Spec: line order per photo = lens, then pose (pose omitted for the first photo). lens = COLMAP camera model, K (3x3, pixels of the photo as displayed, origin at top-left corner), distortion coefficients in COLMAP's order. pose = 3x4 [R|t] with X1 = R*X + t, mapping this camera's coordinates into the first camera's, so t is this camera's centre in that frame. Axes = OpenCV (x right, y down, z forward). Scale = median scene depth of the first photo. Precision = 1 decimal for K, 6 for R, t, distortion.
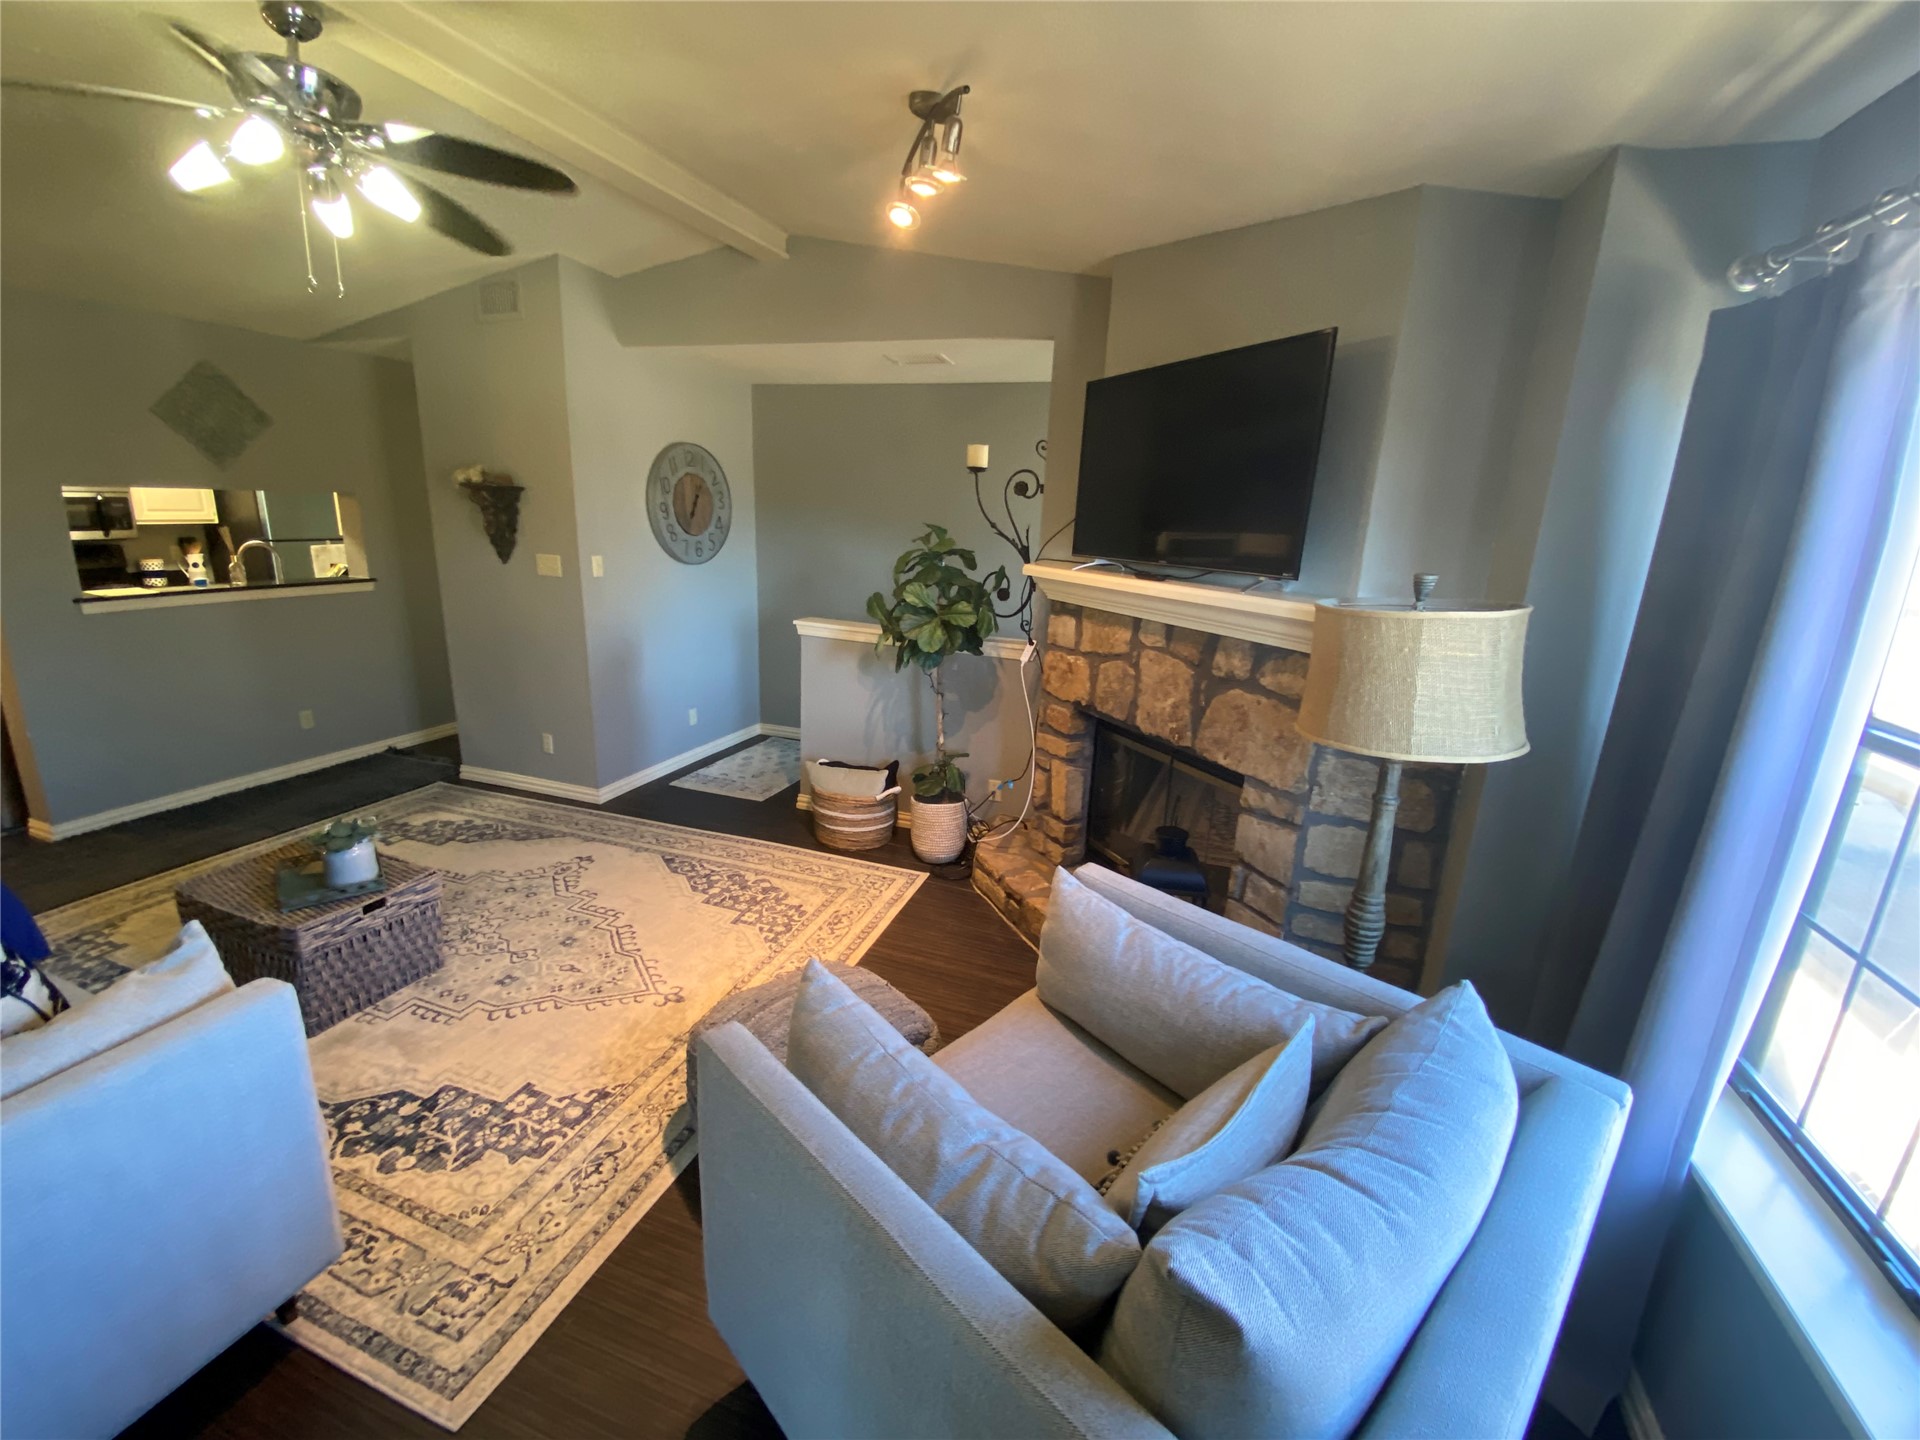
lens RADIAL K [[775.0, 0, 965.3], [0, 775.0, 712.5], [0, 0, 1]] dist [0.010578, -0.015890]
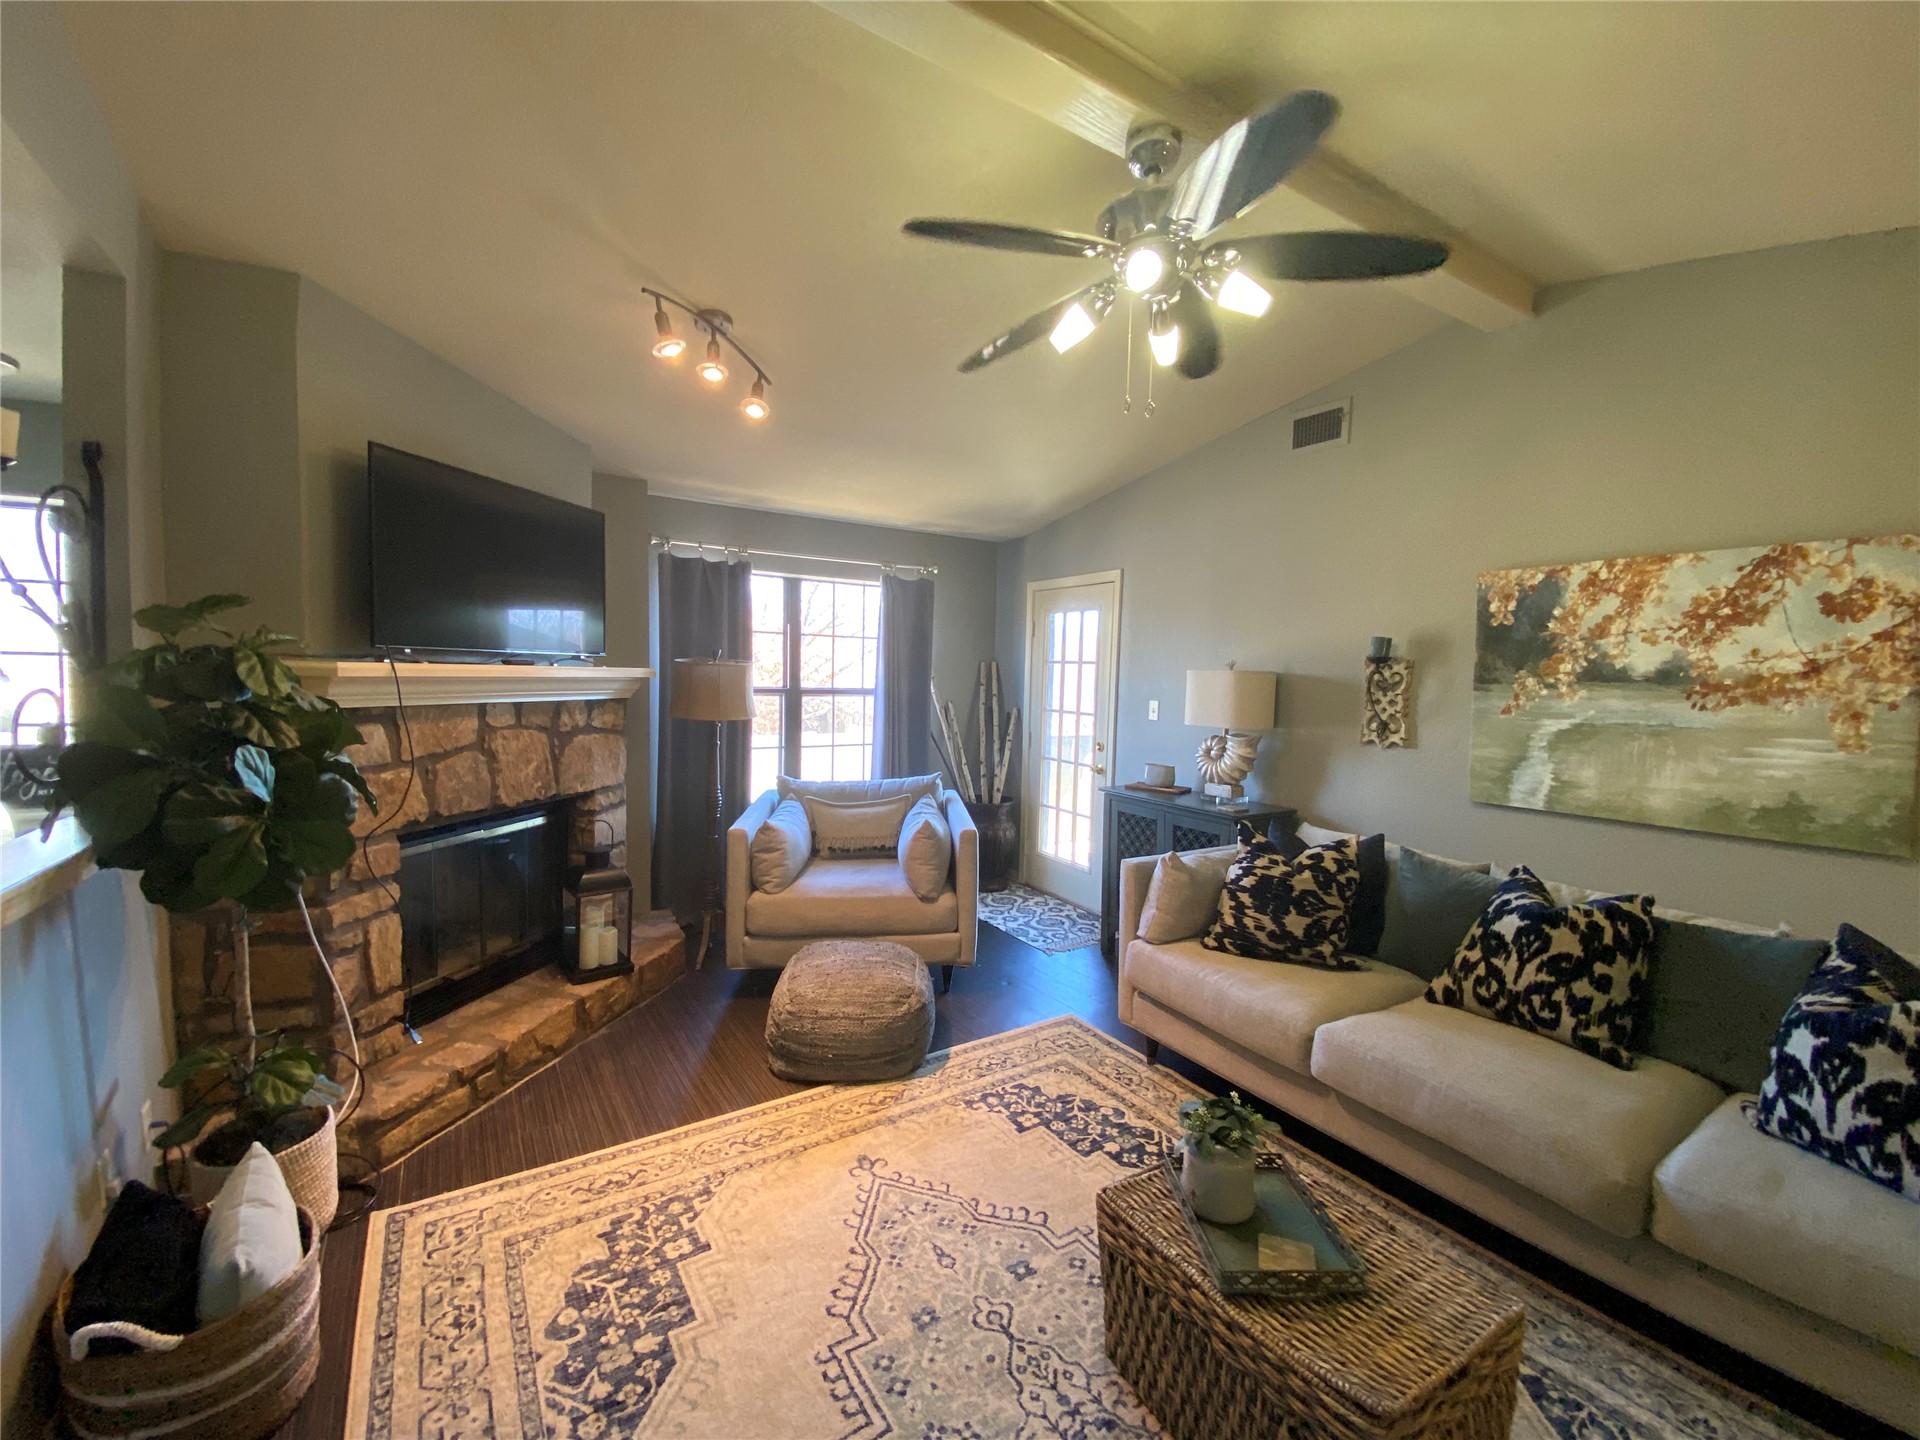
lens RADIAL K [[775.0, 0, 958.8], [0, 775.0, 709.1], [0, 0, 1]] dist [0.010578, -0.015890]
pose [[-0.776777, -0.093126, 0.622853, -0.800079], [0.096650, 0.959663, 0.264018, -0.289079], [-0.622316, 0.265282, -0.736443, 1.211332]]
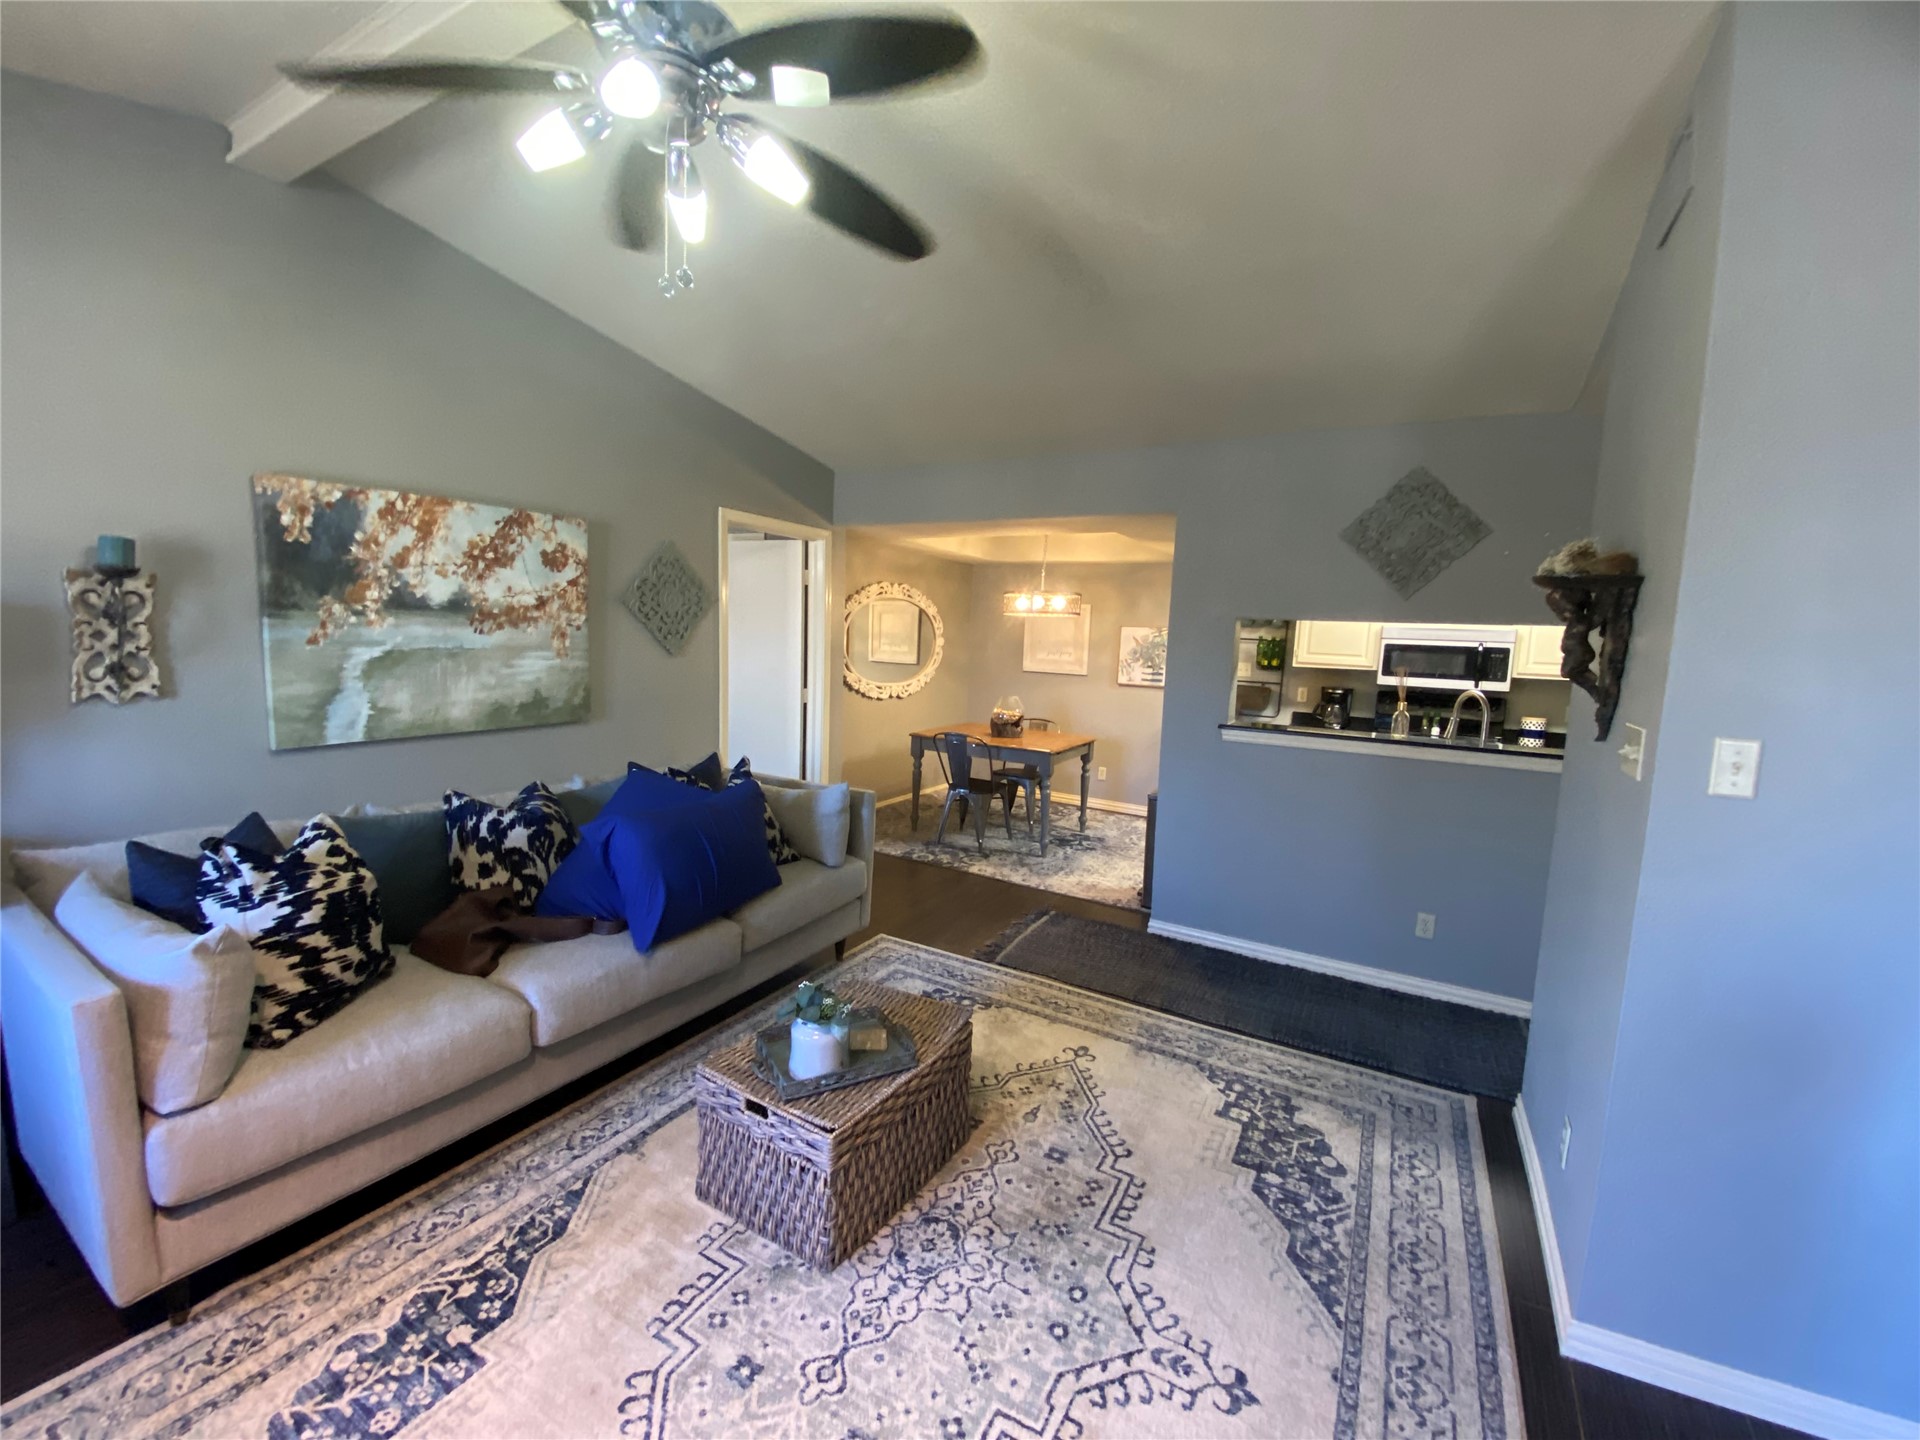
lens RADIAL K [[775.0, 0, 952.5], [0, 775.0, 719.0], [0, 0, 1]] dist [0.010578, -0.015890]
pose [[-0.201111, 0.056354, -0.977946, -0.074949], [-0.285612, 0.951592, 0.113570, -0.190296], [0.937006, 0.302153, -0.175280, 0.935930]]
